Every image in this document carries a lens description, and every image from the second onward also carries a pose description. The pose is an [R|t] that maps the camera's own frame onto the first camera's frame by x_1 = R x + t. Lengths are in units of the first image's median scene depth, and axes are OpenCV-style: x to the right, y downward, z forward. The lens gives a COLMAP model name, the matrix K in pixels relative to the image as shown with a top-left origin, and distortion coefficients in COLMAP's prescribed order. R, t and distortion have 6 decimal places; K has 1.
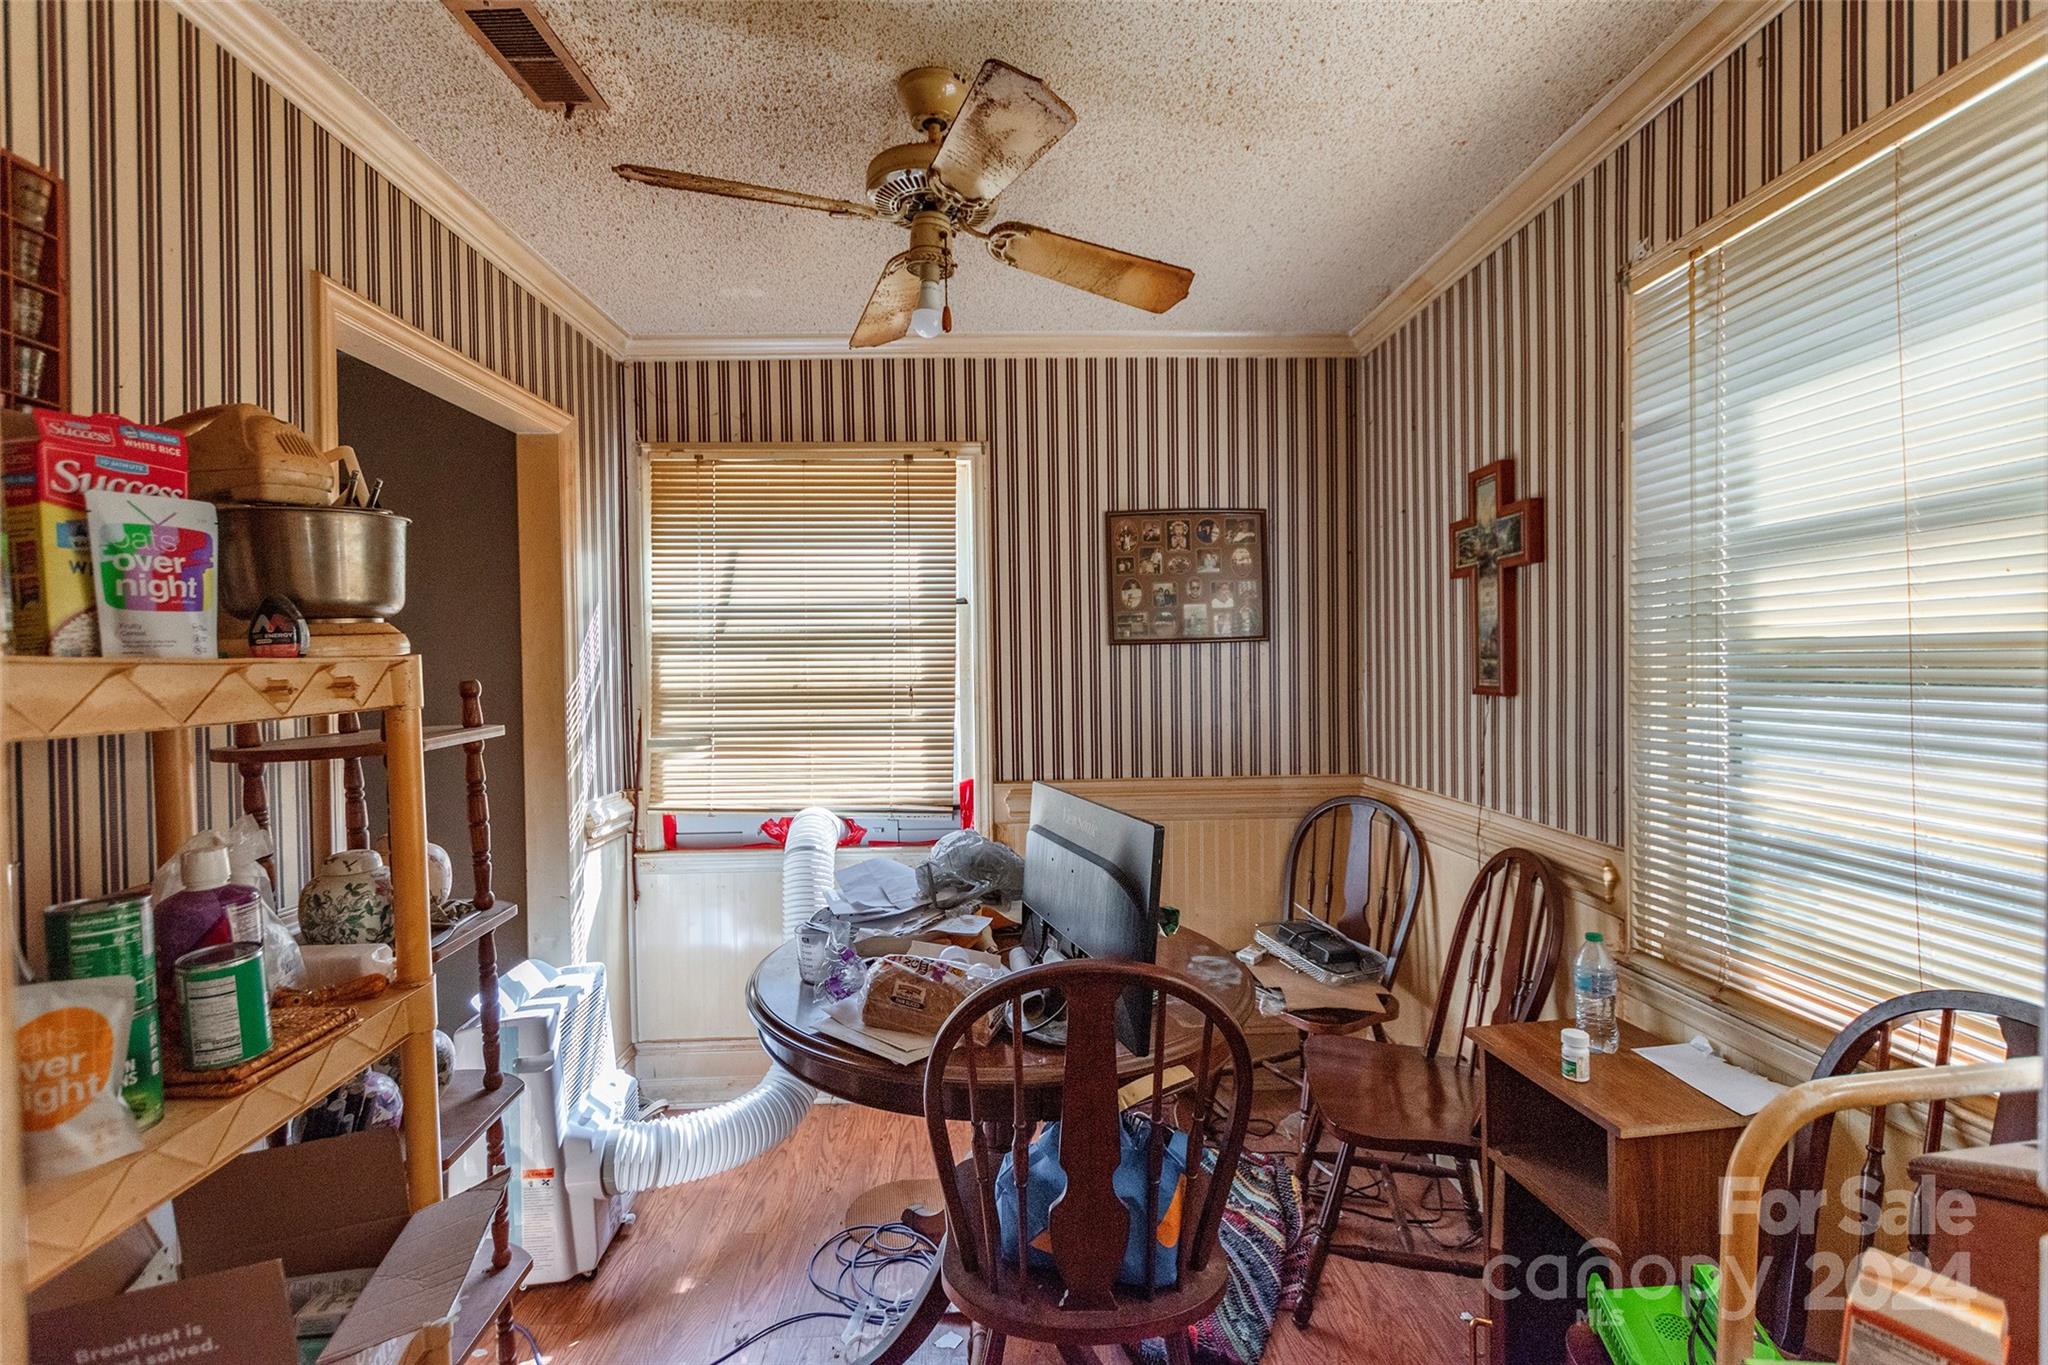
lens RADIAL K [[897.0, 0, 1029.6], [0, 897.0, 676.9], [0, 0, 1]] dist [-0.001984, -0.000605]
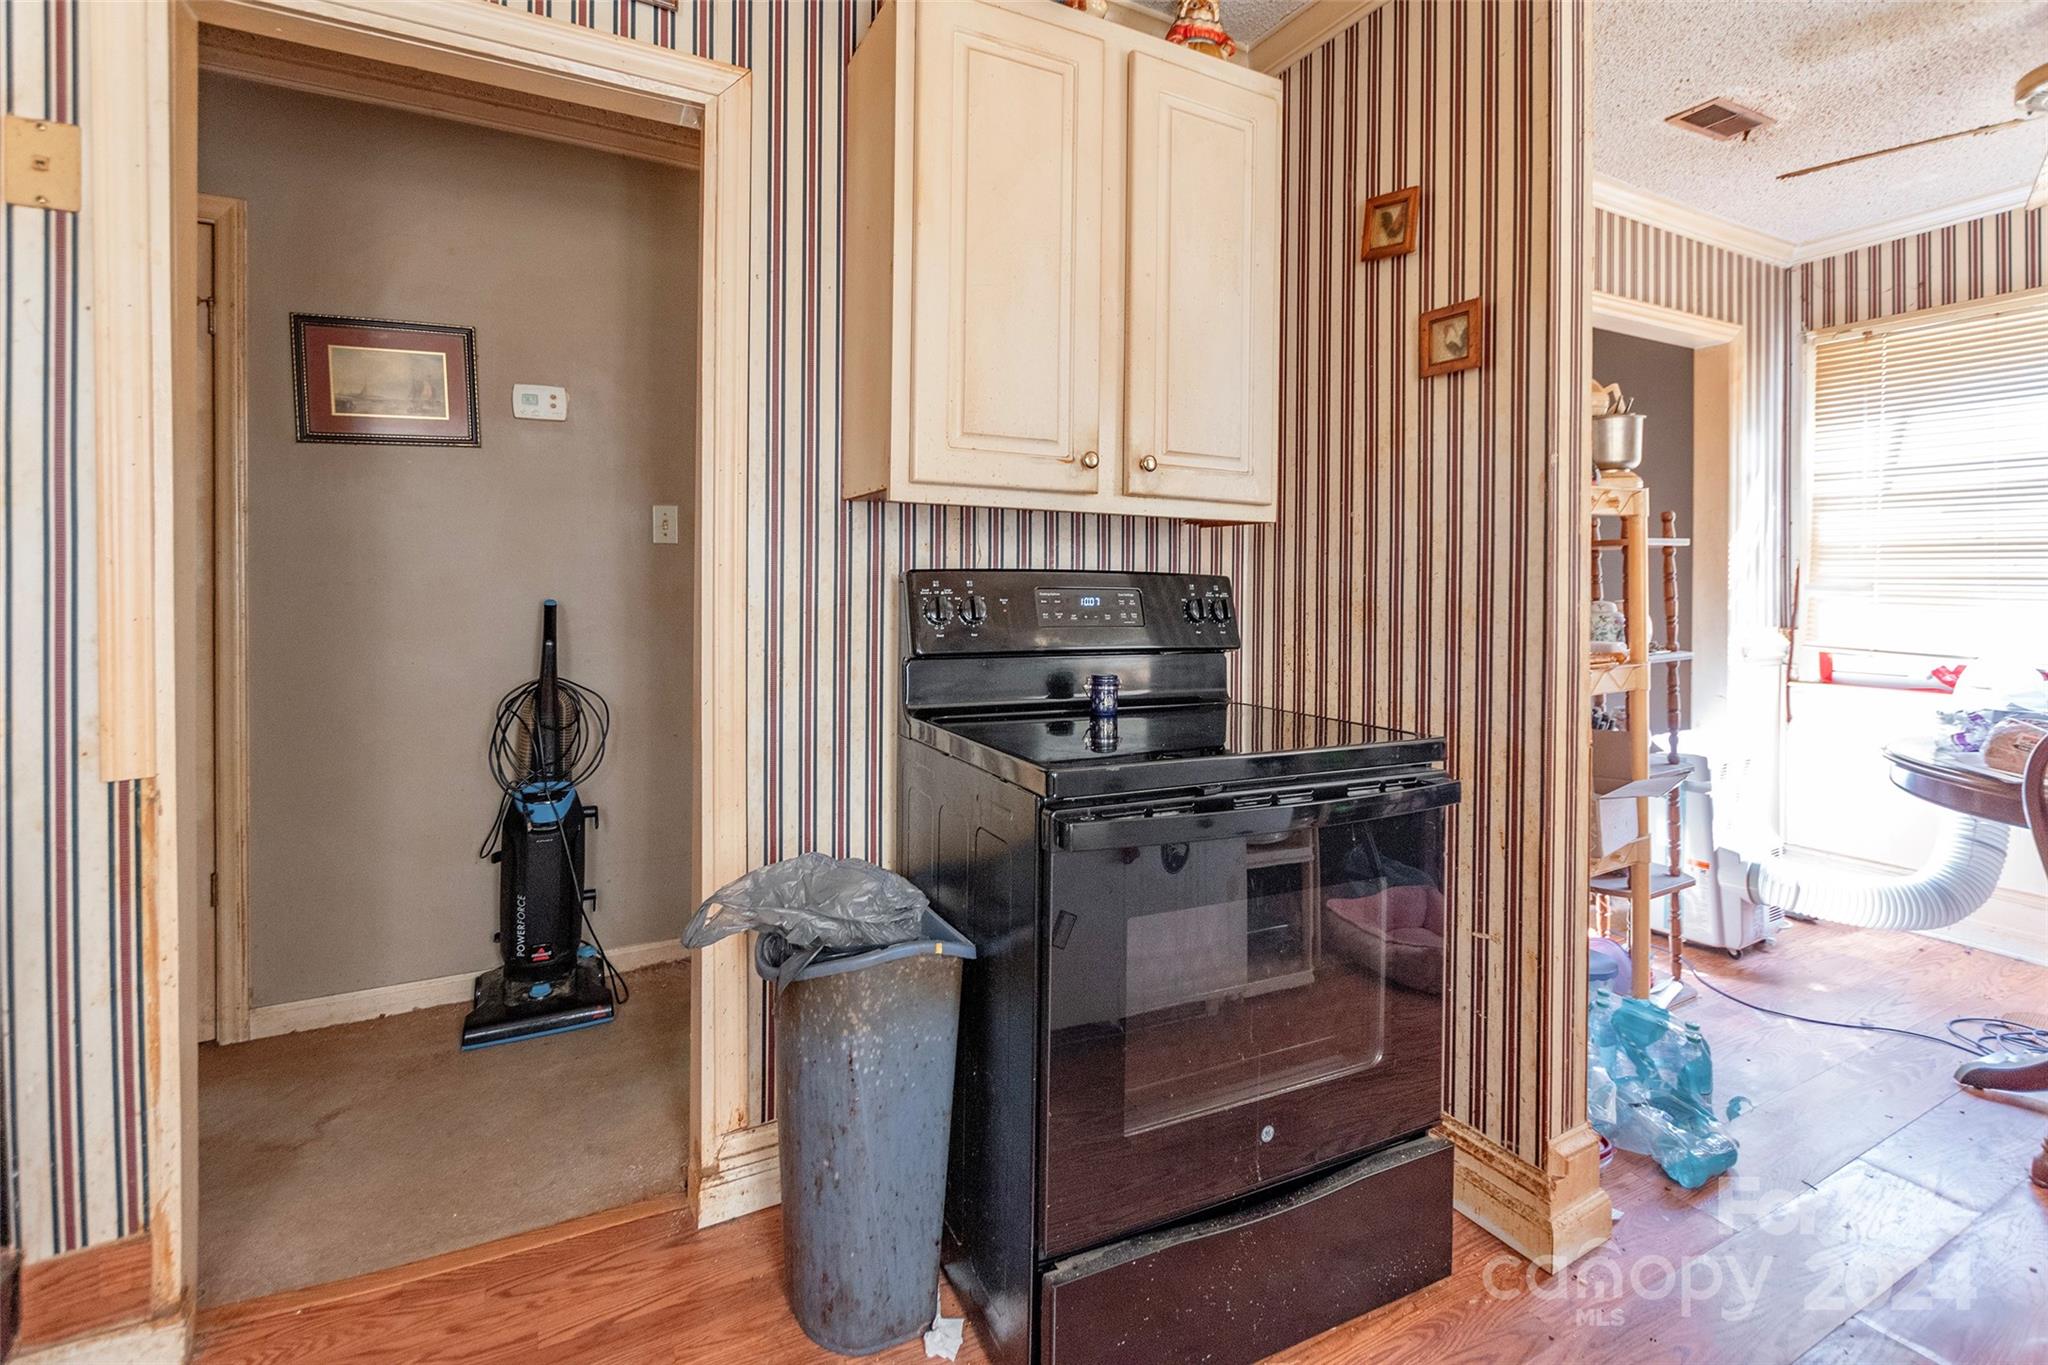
lens RADIAL K [[897.0, 0, 1052.6], [0, 897.0, 581.6], [0, 0, 1]] dist [-0.001984, -0.000605]
pose [[0.436864, 0.020037, -0.899304, 0.232384], [-0.023902, 0.999657, 0.010662, 0.090369], [0.899210, 0.016837, 0.437194, -0.467157]]
